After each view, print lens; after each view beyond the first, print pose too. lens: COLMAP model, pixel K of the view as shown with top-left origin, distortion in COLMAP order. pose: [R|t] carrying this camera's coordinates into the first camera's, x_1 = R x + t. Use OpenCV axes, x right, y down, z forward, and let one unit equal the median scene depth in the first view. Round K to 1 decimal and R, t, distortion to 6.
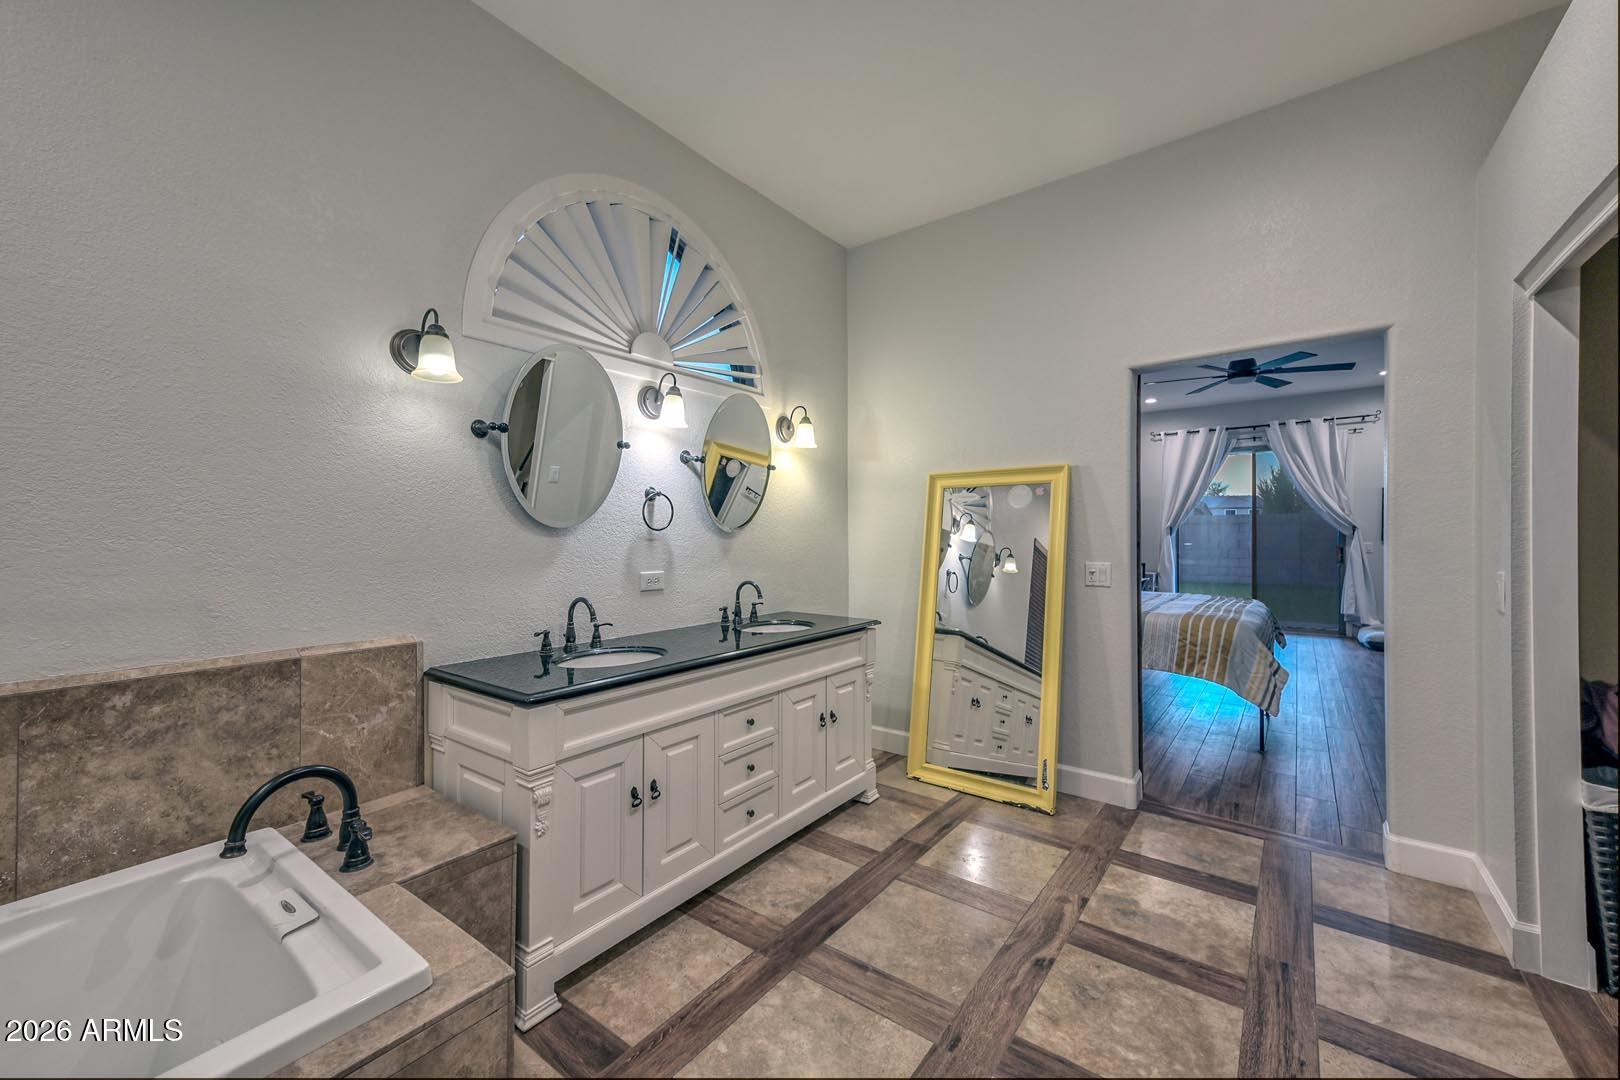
lens RADIAL K [[659.0, 0, 808.9], [0, 659.0, 534.8], [0, 0, 1]] dist [0.018246, 0.000940]
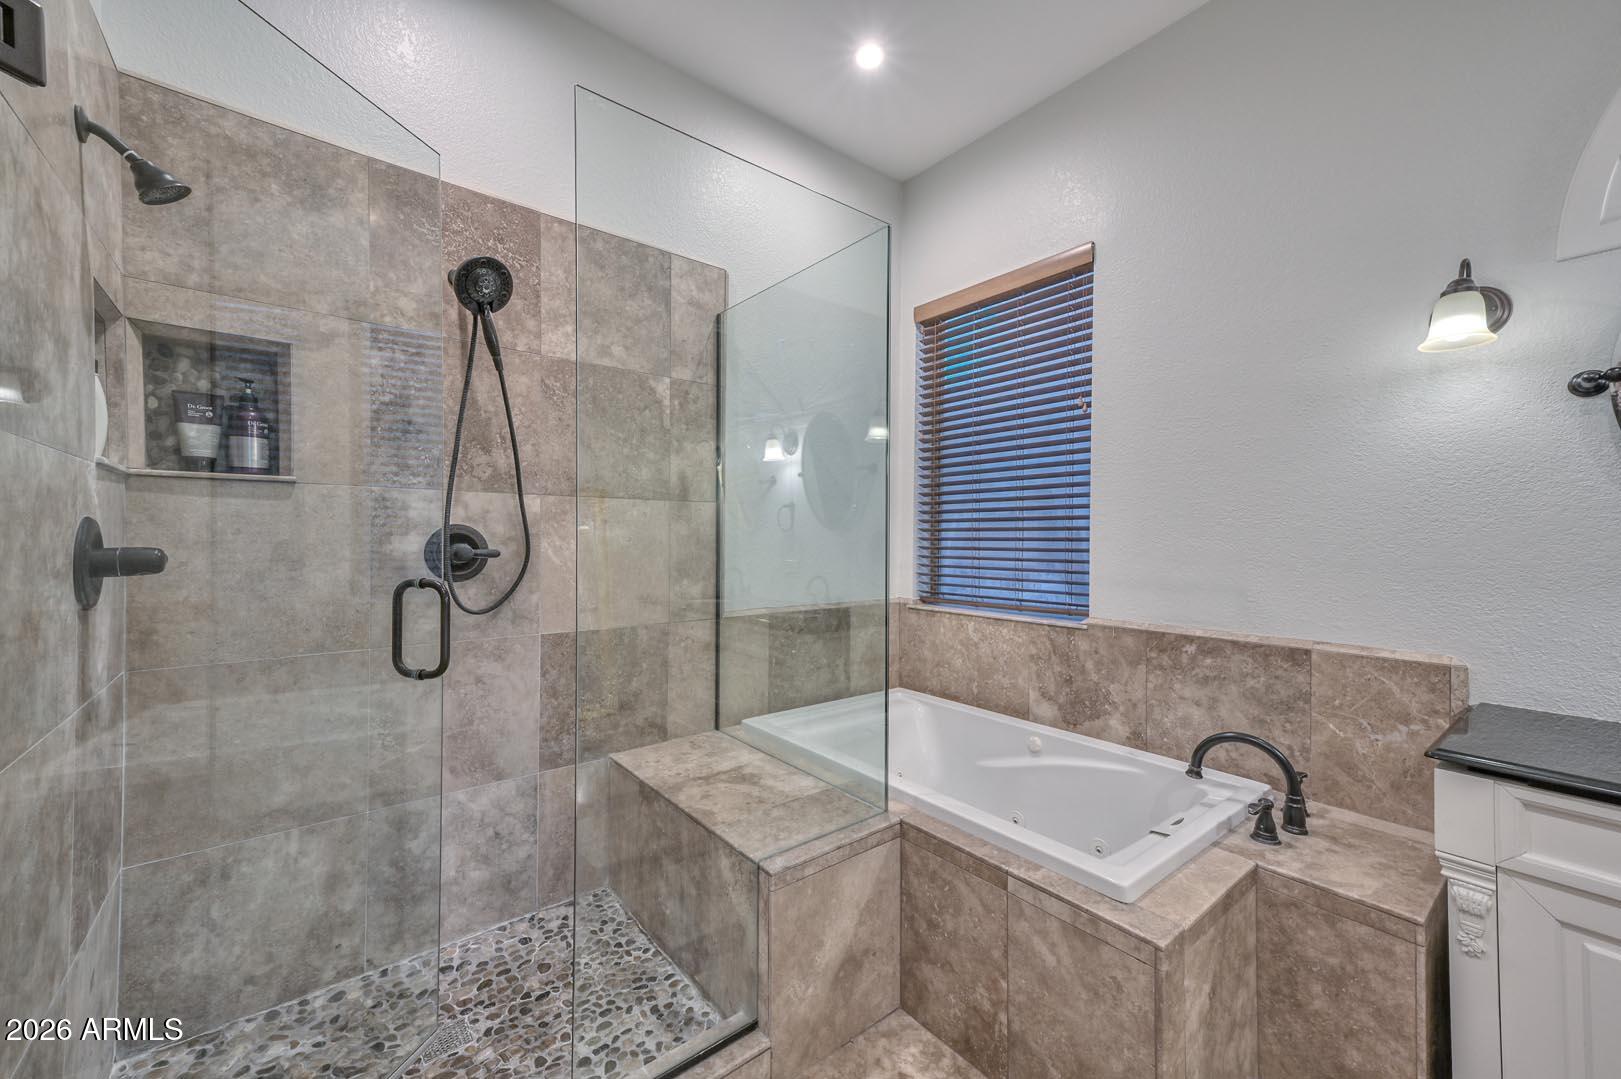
lens RADIAL K [[645.0, 0, 801.8], [0, 645.0, 532.3], [0, 0, 1]] dist [0.031531, 0.000760]
pose [[-0.280682, -0.003480, -0.959795, 0.522944], [-0.004951, 0.999985, -0.002178, 0.000034], [0.959788, 0.004140, -0.280695, 0.528167]]
